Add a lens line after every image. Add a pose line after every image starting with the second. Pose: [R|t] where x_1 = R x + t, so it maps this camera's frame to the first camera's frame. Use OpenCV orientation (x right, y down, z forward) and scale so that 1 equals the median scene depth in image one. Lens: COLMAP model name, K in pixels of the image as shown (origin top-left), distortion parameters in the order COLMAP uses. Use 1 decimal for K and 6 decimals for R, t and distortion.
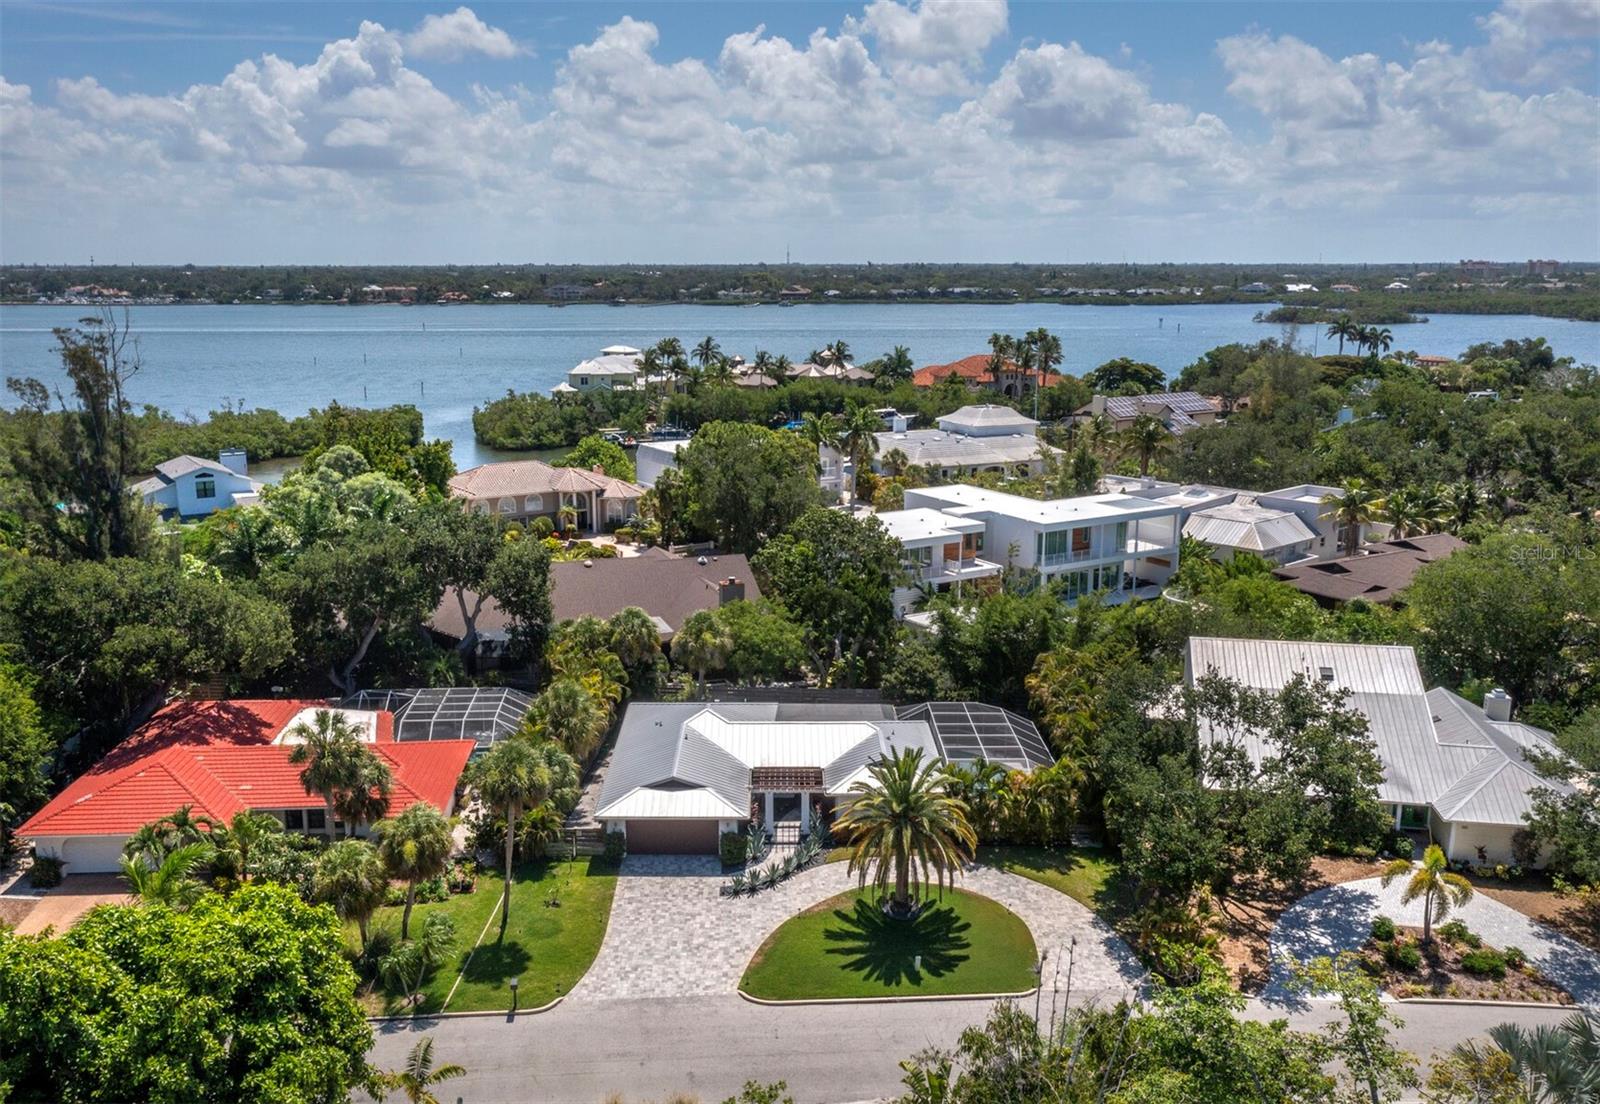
lens RADIAL K [[1408.8, 0, 790.0], [0, 1408.8, 546.2], [0, 0, 1]] dist [0.001727, 0.017271]
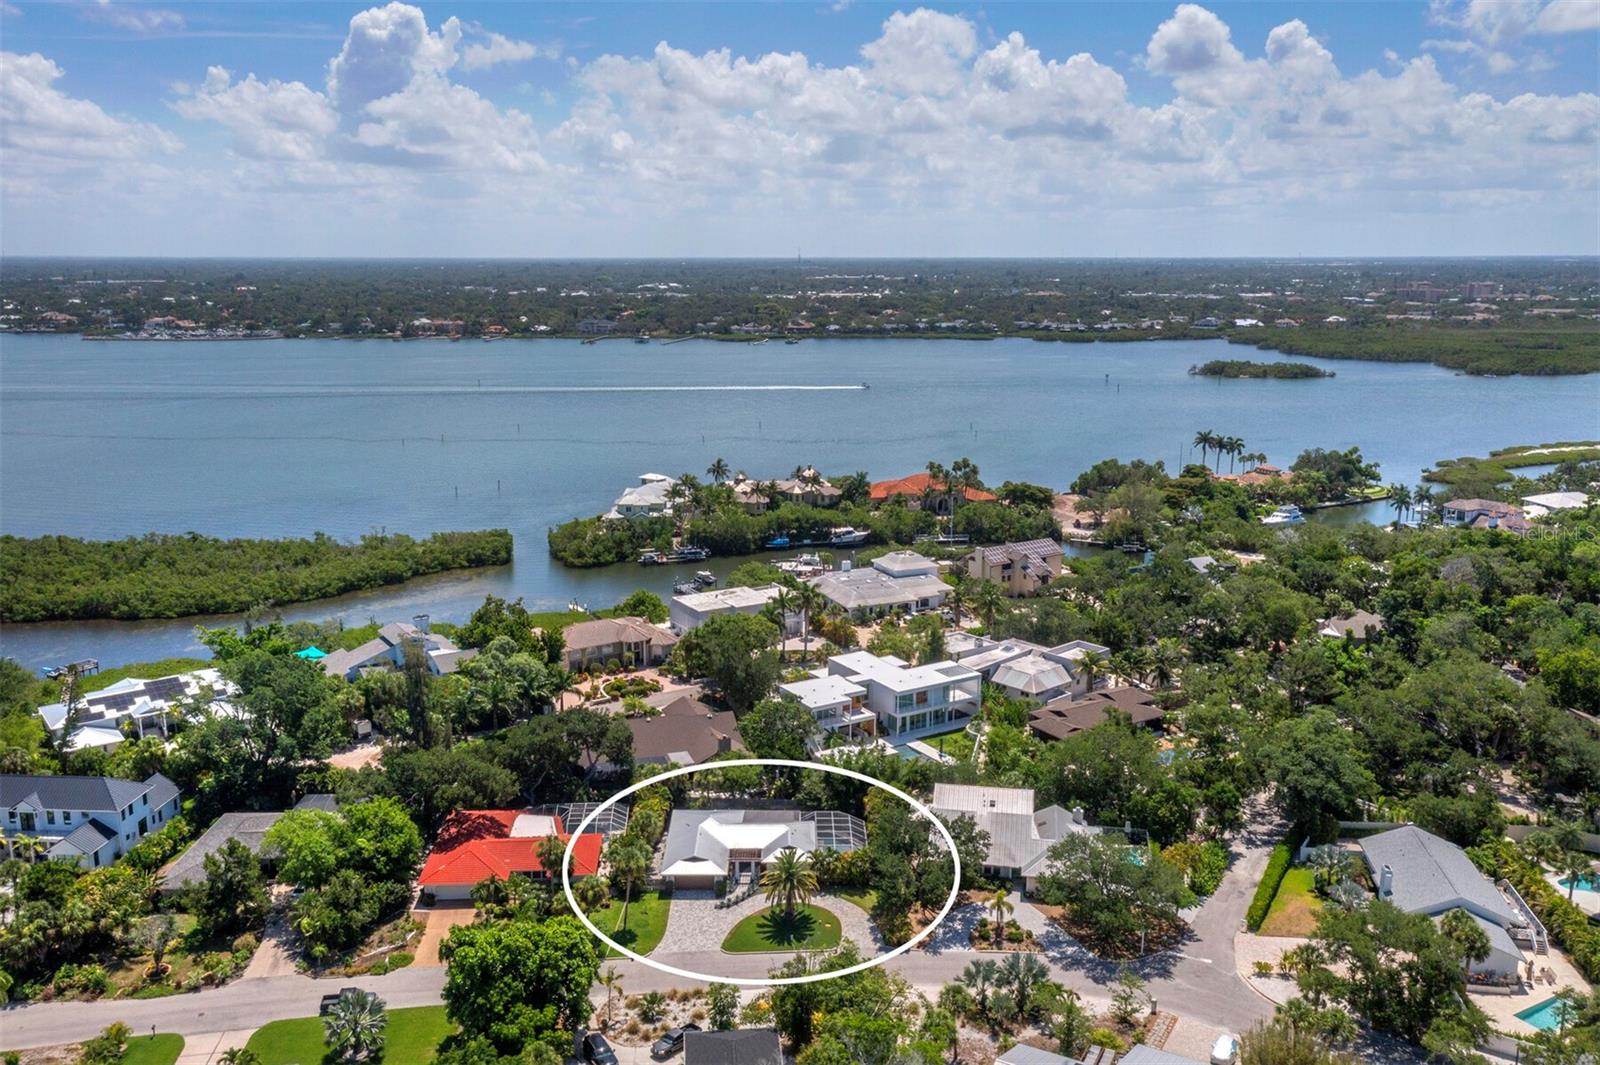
lens RADIAL K [[1379.2, 0, 813.5], [0, 1379.2, 539.3], [0, 0, 1]] dist [0.001885, 0.029295]
pose [[0.999984, -0.002752, 0.004903, 0.081607], [0.002650, 0.999786, 0.020535, -0.320344], [-0.004959, -0.020522, 0.999777, -0.997157]]
